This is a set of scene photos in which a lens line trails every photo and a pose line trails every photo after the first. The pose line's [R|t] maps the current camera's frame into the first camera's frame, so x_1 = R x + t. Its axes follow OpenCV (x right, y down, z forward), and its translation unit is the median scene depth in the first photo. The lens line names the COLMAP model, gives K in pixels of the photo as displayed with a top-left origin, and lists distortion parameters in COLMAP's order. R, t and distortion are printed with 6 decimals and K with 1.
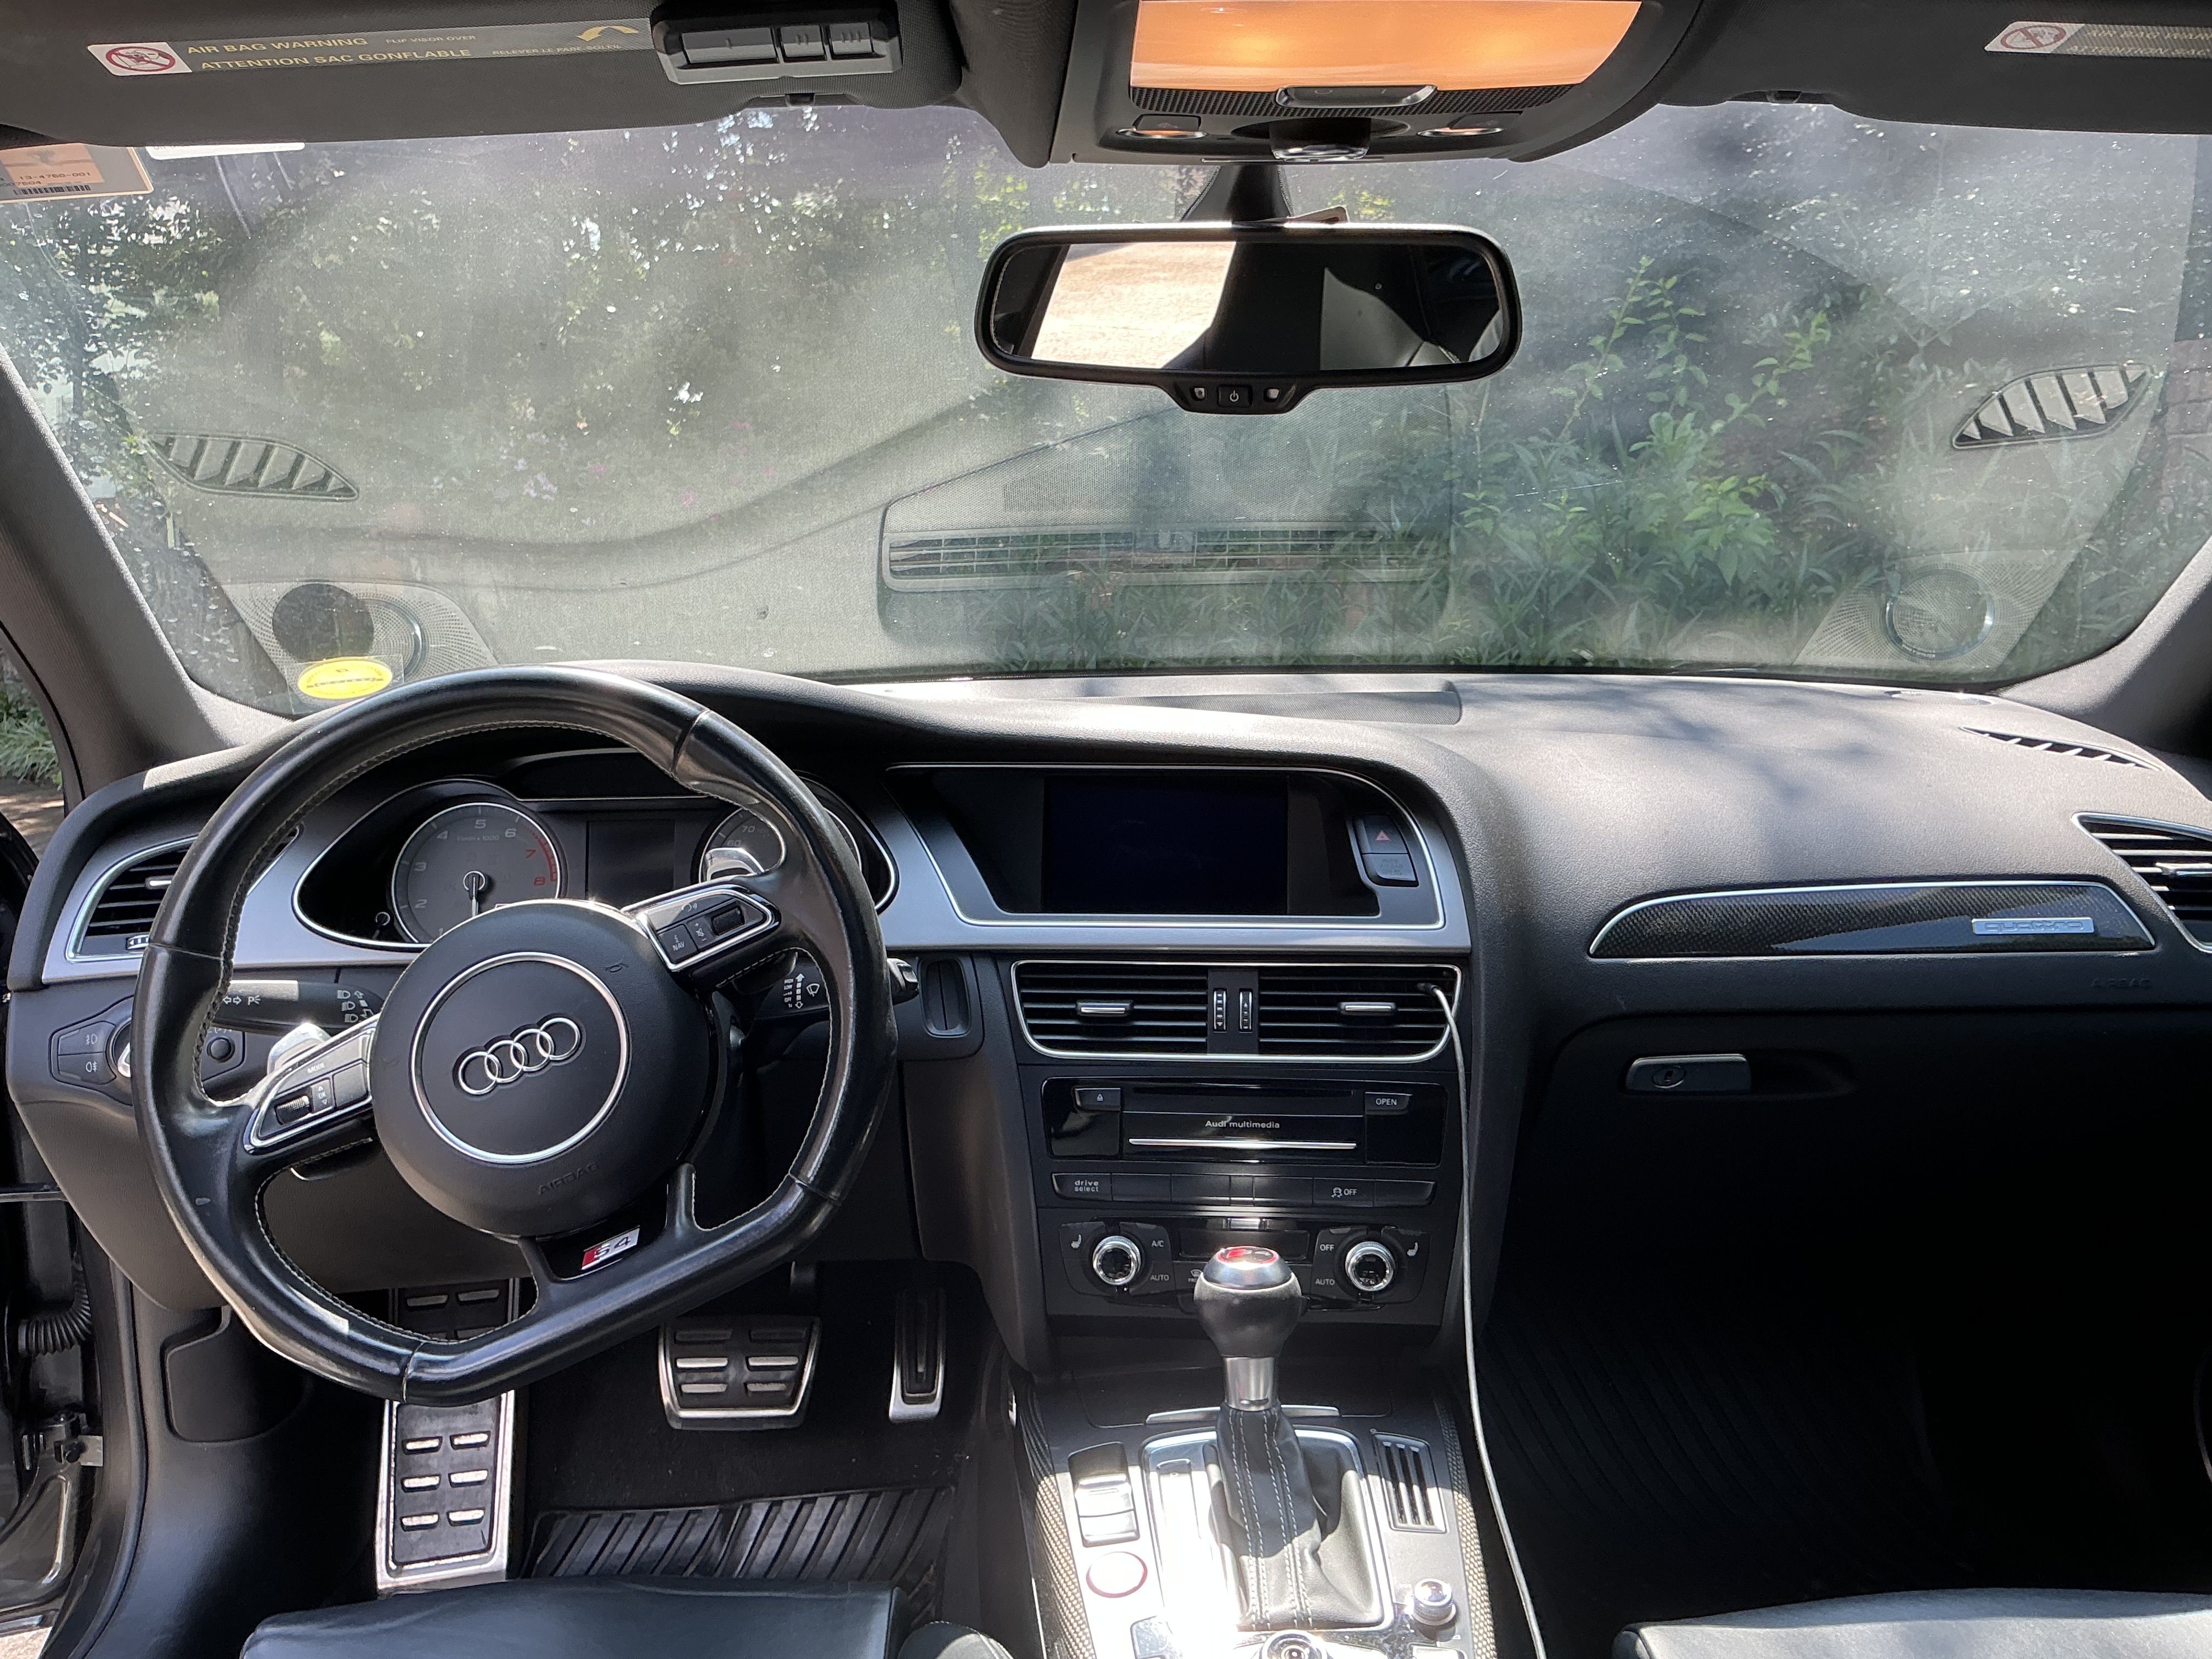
lens RADIAL K [[1883.3, 0, 1099.2], [0, 1883.3, 828.0], [0, 0, 1]] dist [0.034347, -0.061696]
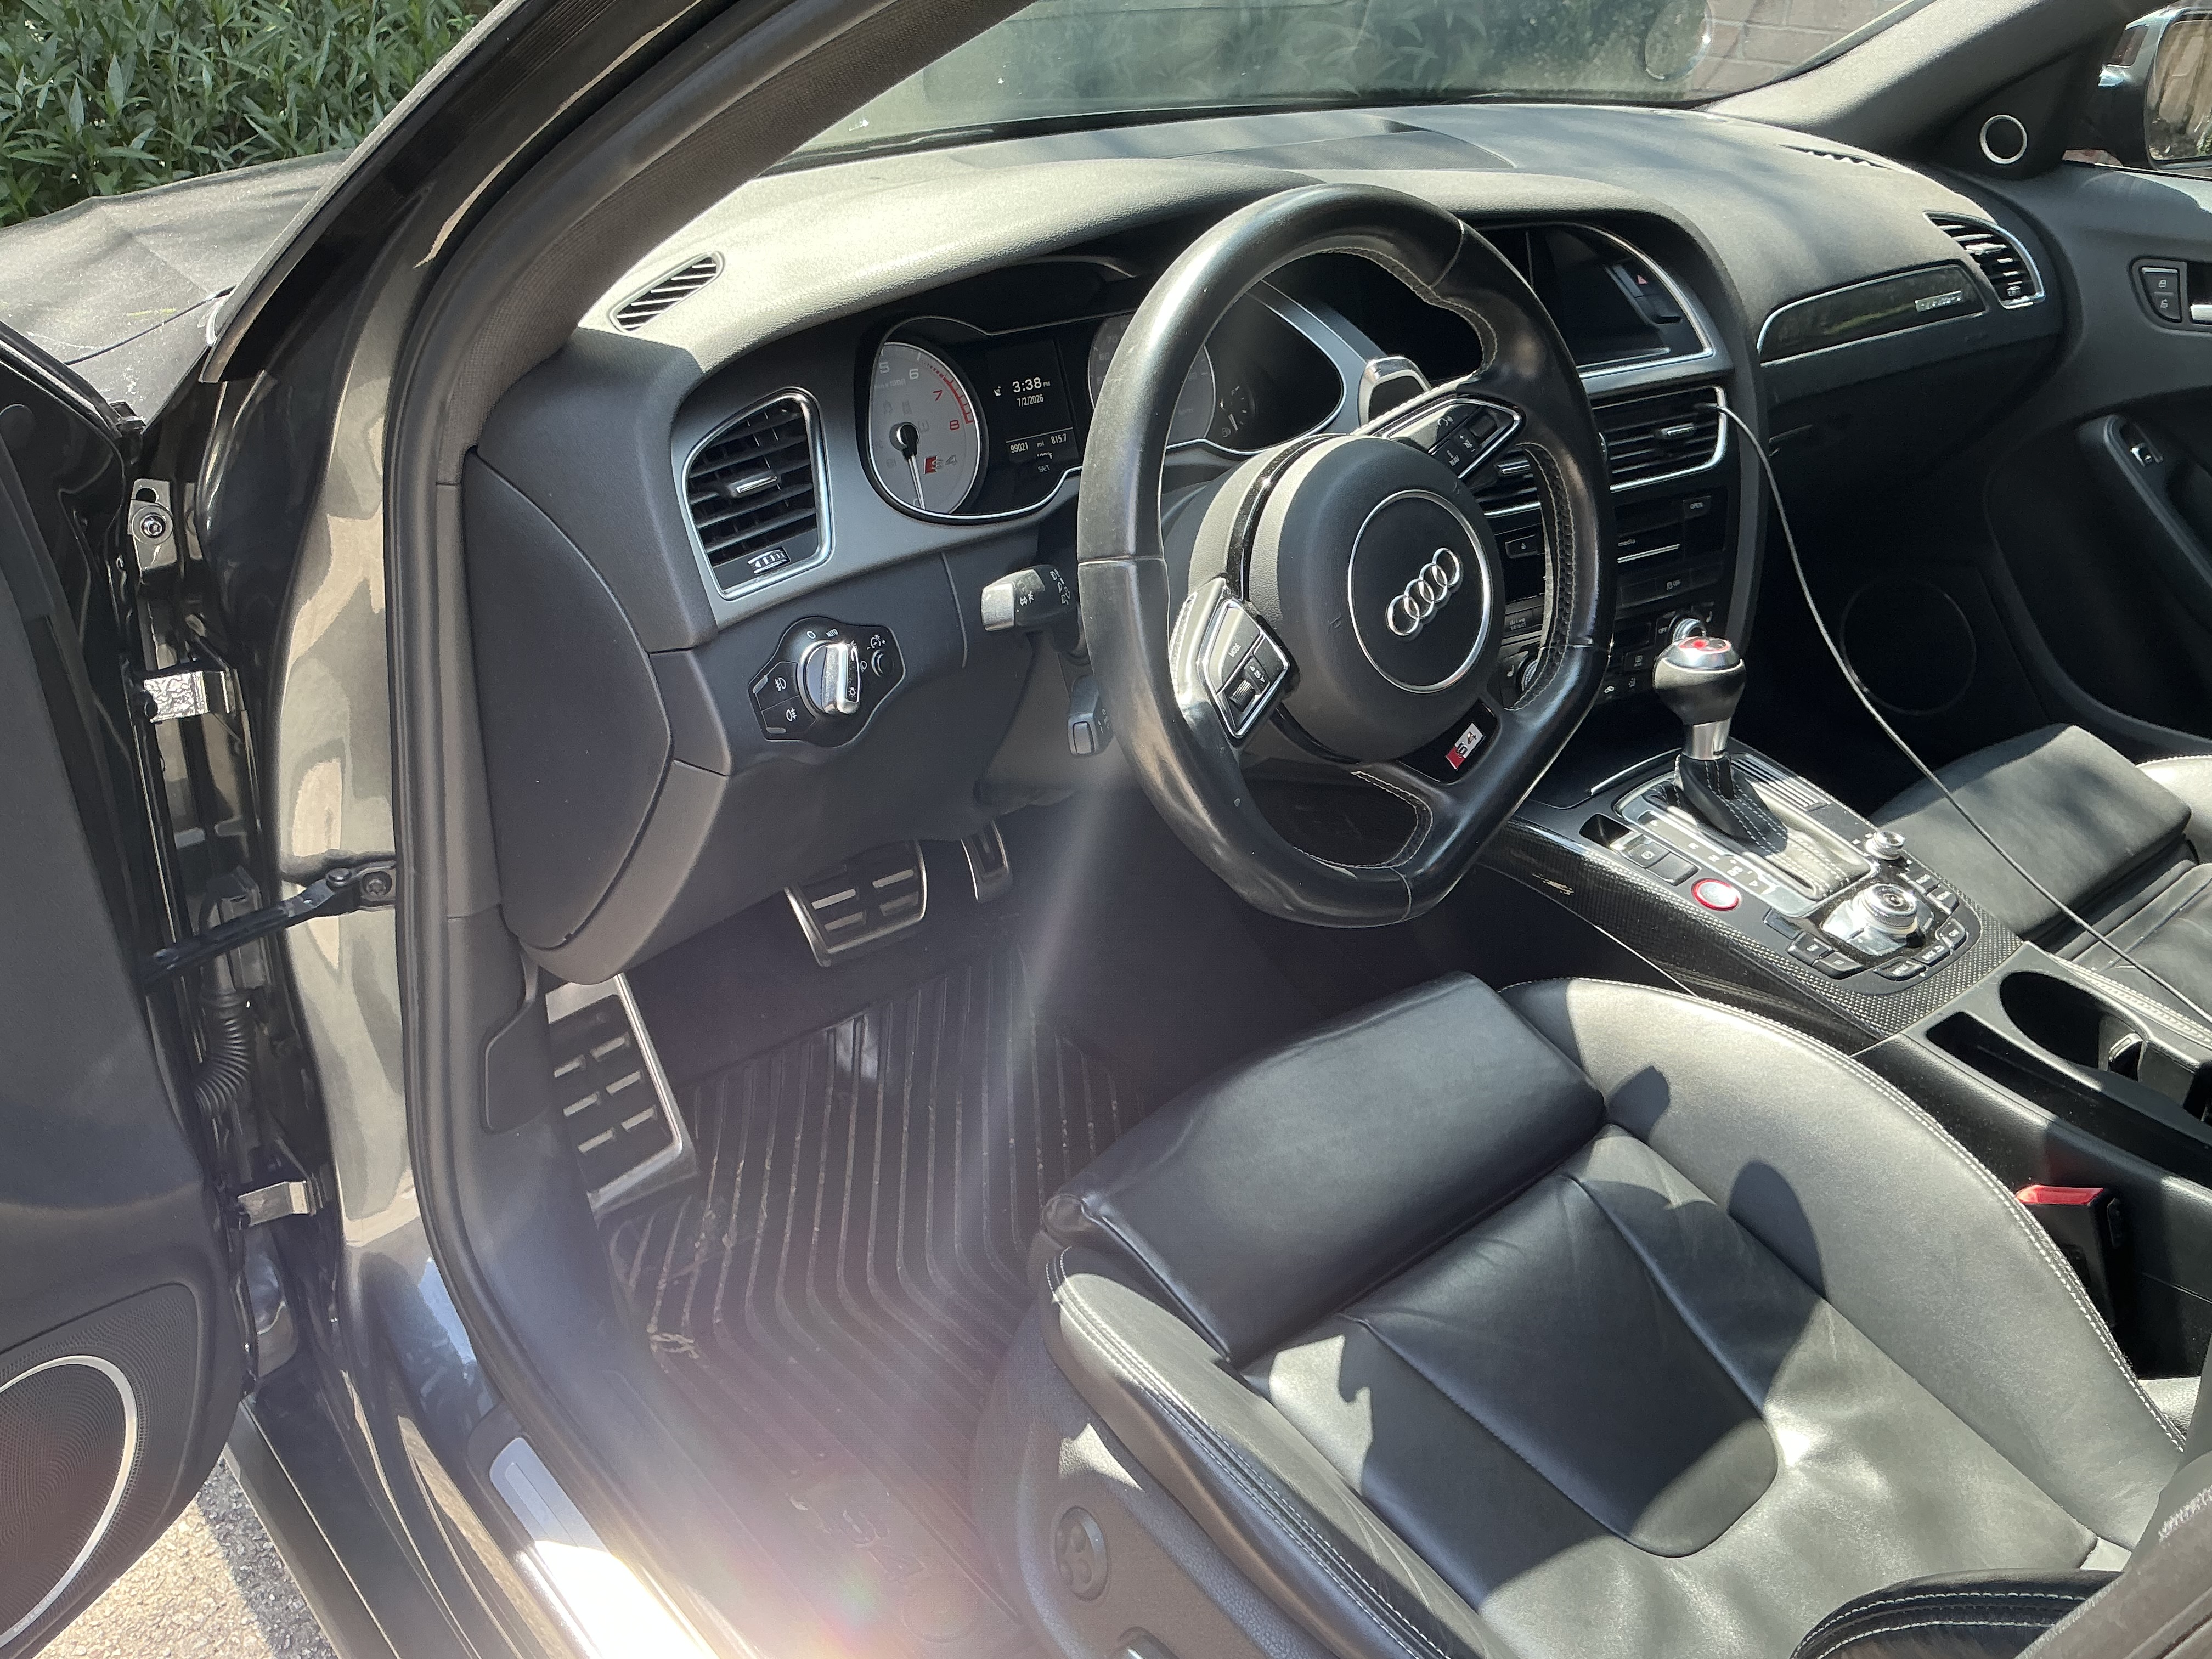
lens RADIAL K [[1883.3, 0, 1094.4], [0, 1883.3, 824.5], [0, 0, 1]] dist [0.034347, -0.061696]
pose [[0.801527, -0.252369, 0.542092, -0.642216], [0.074129, 0.941516, 0.328713, -0.067373], [-0.593345, -0.223288, 0.773359, 0.175569]]
